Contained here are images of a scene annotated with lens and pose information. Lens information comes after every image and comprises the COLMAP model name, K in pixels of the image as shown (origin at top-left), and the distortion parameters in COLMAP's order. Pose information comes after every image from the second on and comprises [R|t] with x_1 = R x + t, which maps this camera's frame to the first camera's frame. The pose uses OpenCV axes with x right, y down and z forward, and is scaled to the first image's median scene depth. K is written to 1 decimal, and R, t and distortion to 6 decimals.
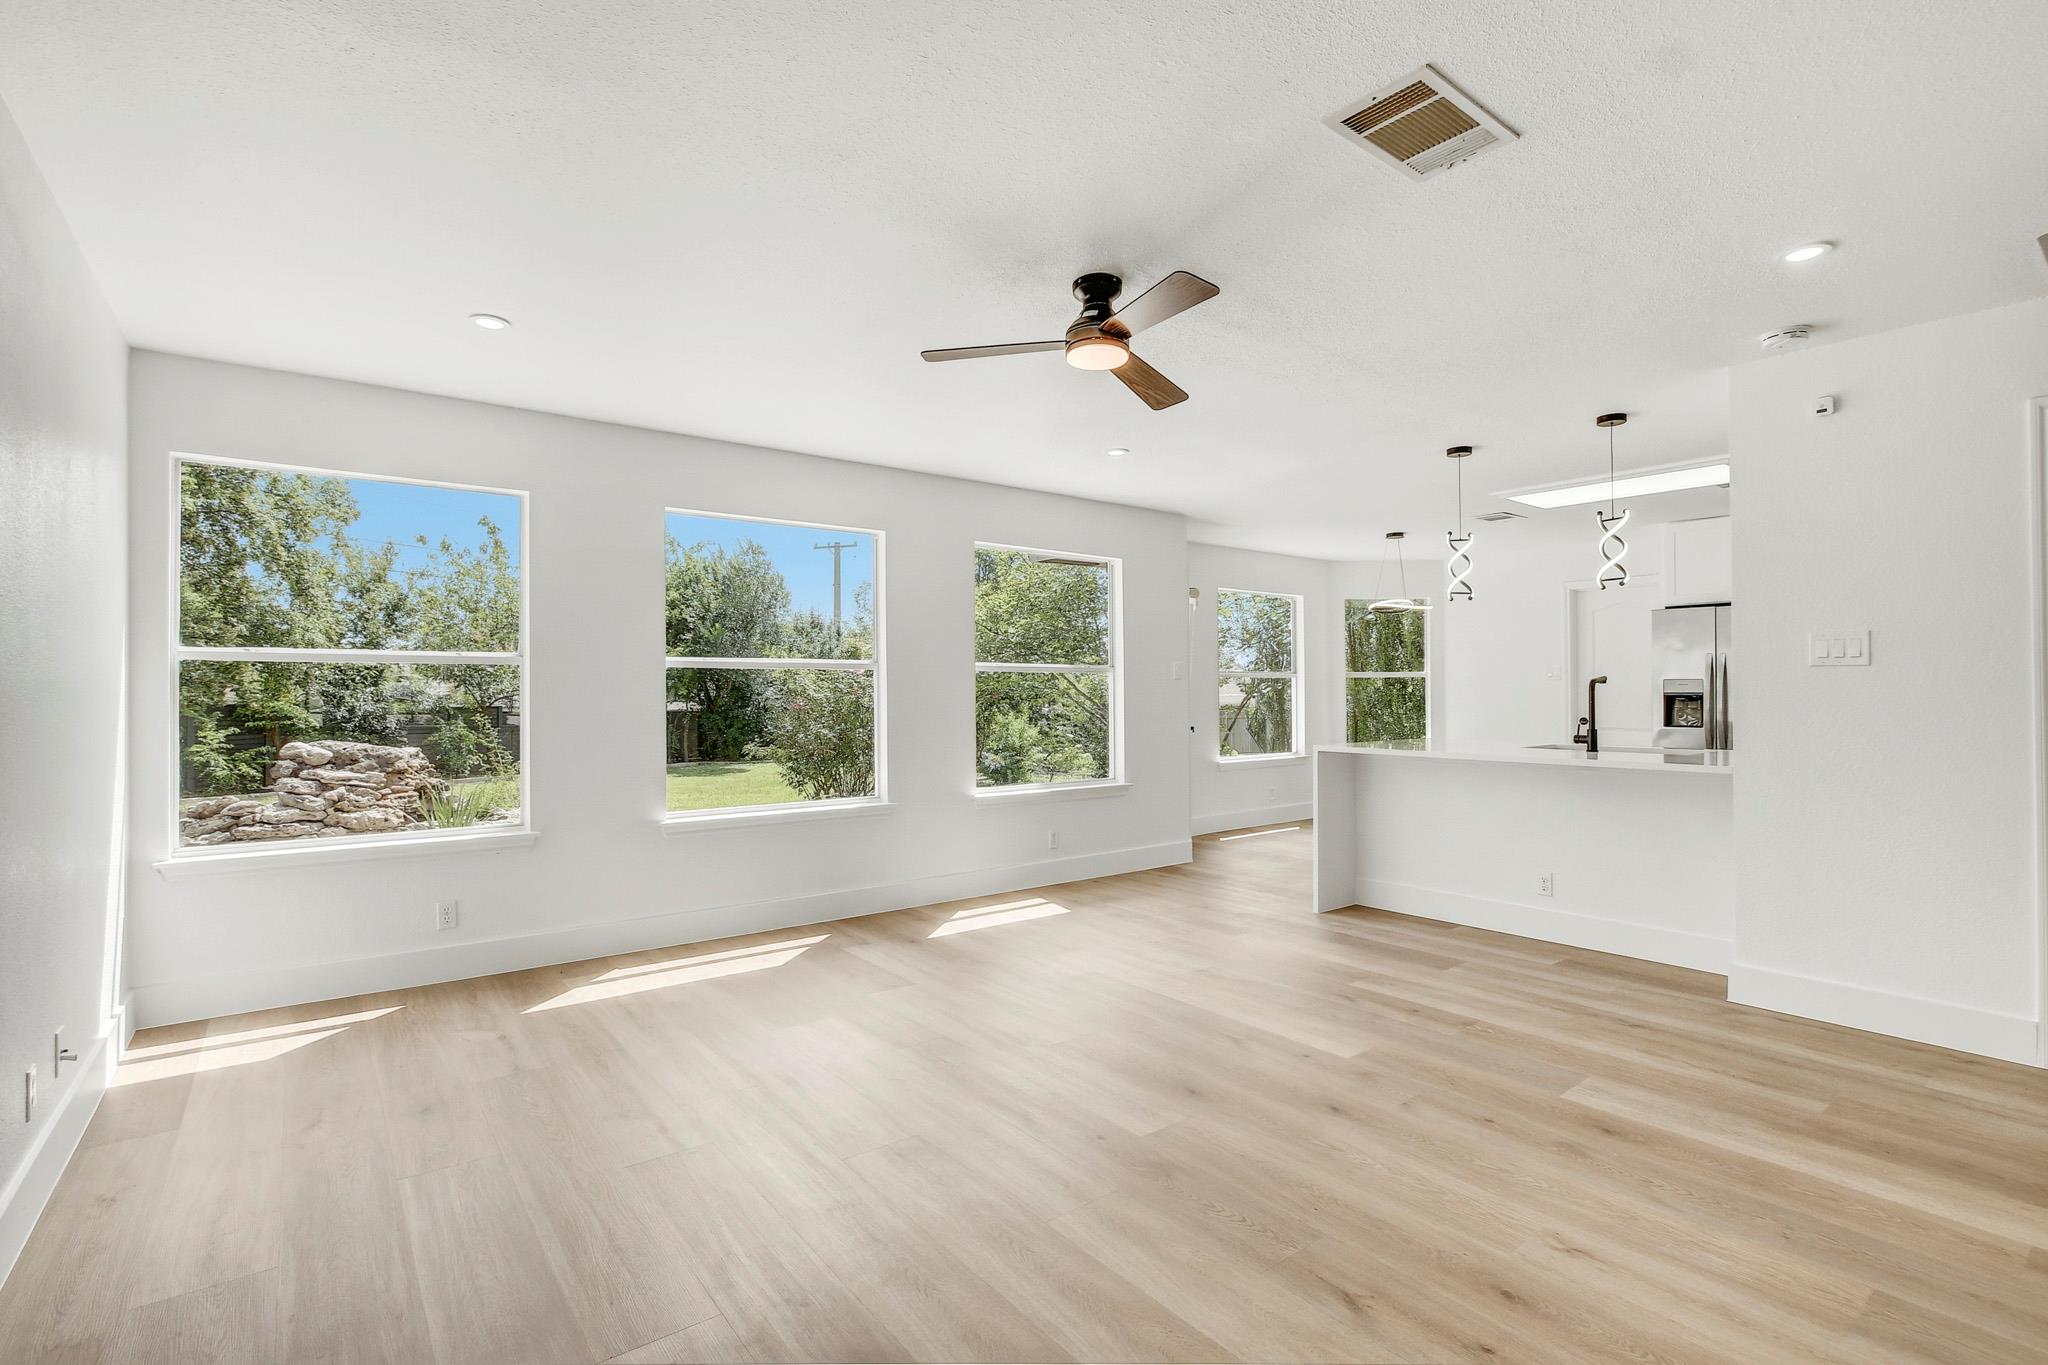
lens RADIAL K [[944.4, 0, 1021.0], [0, 944.4, 684.2], [0, 0, 1]] dist [-0.022540, 0.003544]
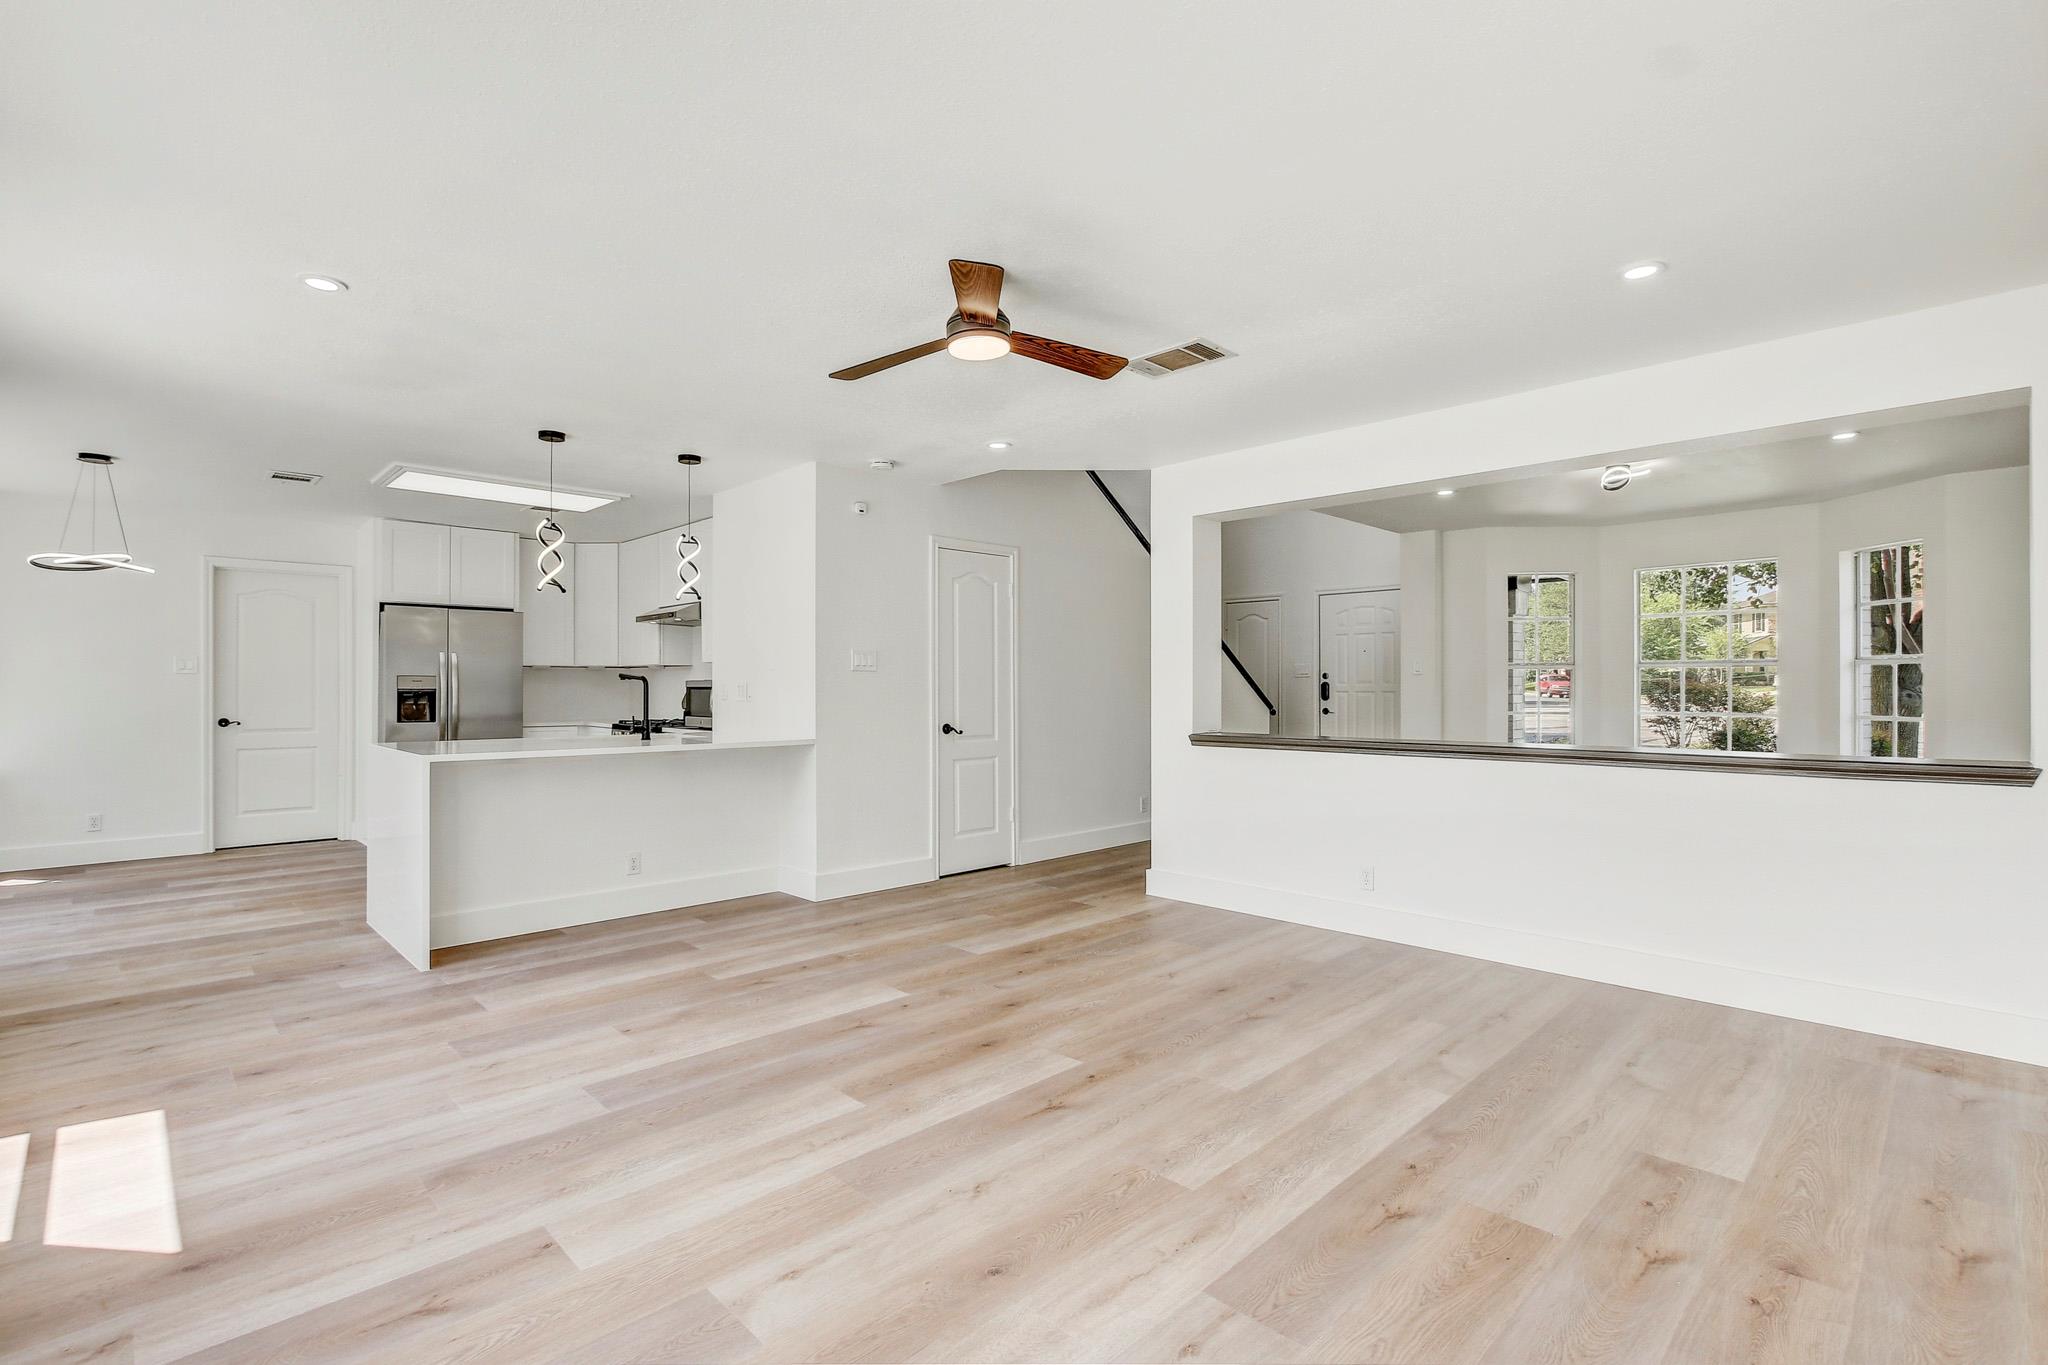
lens RADIAL K [[944.4, 0, 1024.4], [0, 944.4, 686.8], [0, 0, 1]] dist [-0.022540, 0.003544]
pose [[-0.121895, 0.003809, 0.992536, -0.663360], [-0.007527, 0.999960, -0.004762, 0.010824], [-0.992515, -0.008051, -0.121861, 0.781367]]
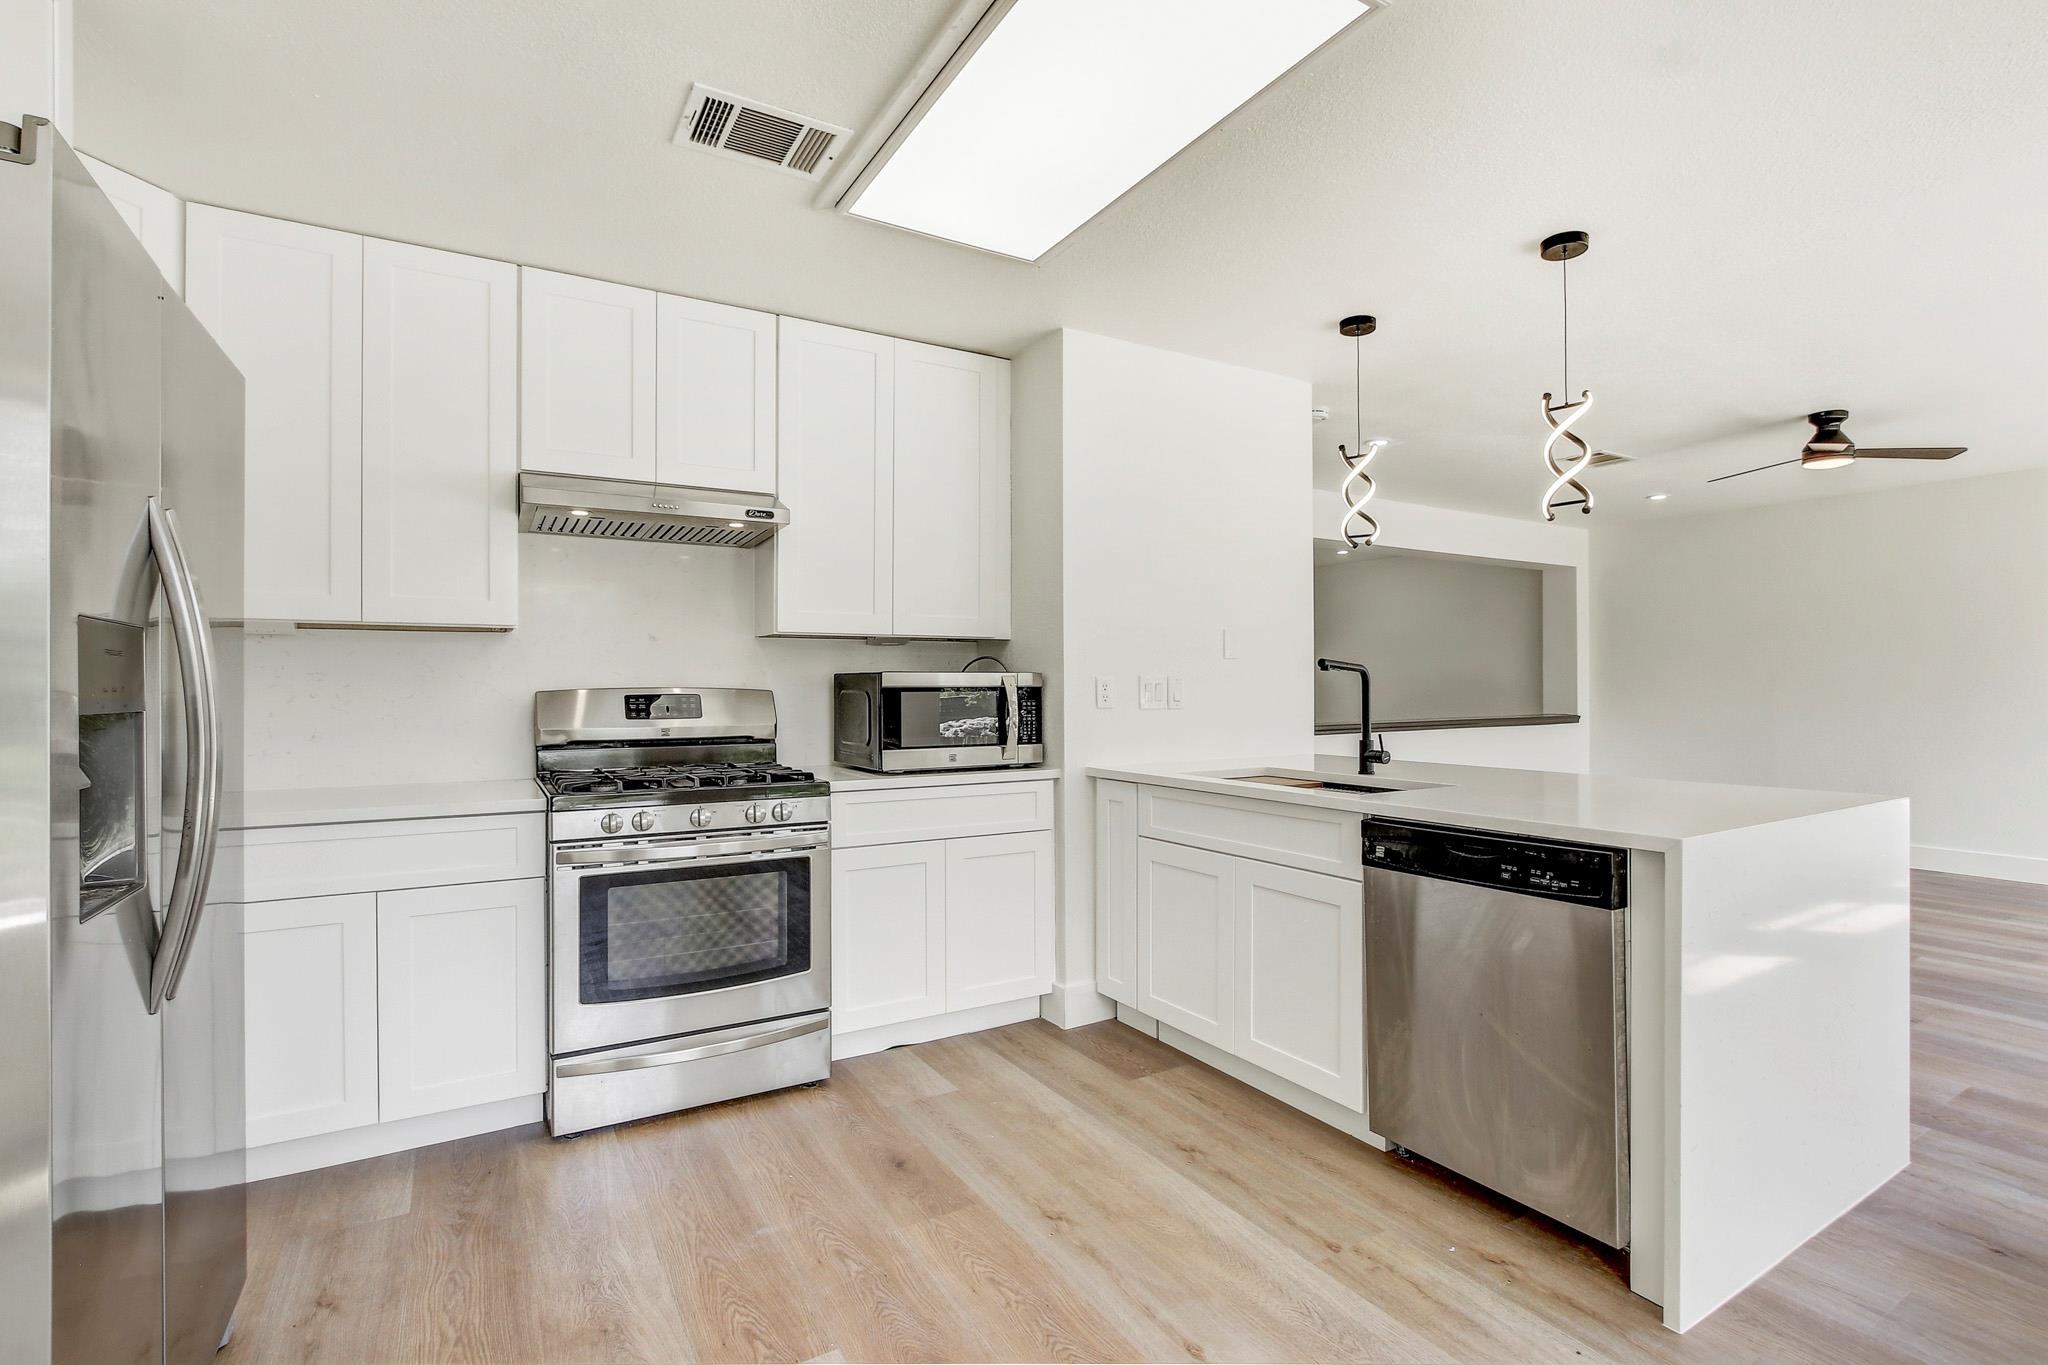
lens RADIAL K [[944.4, 0, 1025.8], [0, 944.4, 680.7], [0, 0, 1]] dist [-0.022540, 0.003544]
pose [[-0.993709, 0.010154, 0.111533, 0.893597], [0.008420, 0.999836, -0.016010, 0.017180], [-0.111677, -0.014970, -0.993632, 1.942346]]
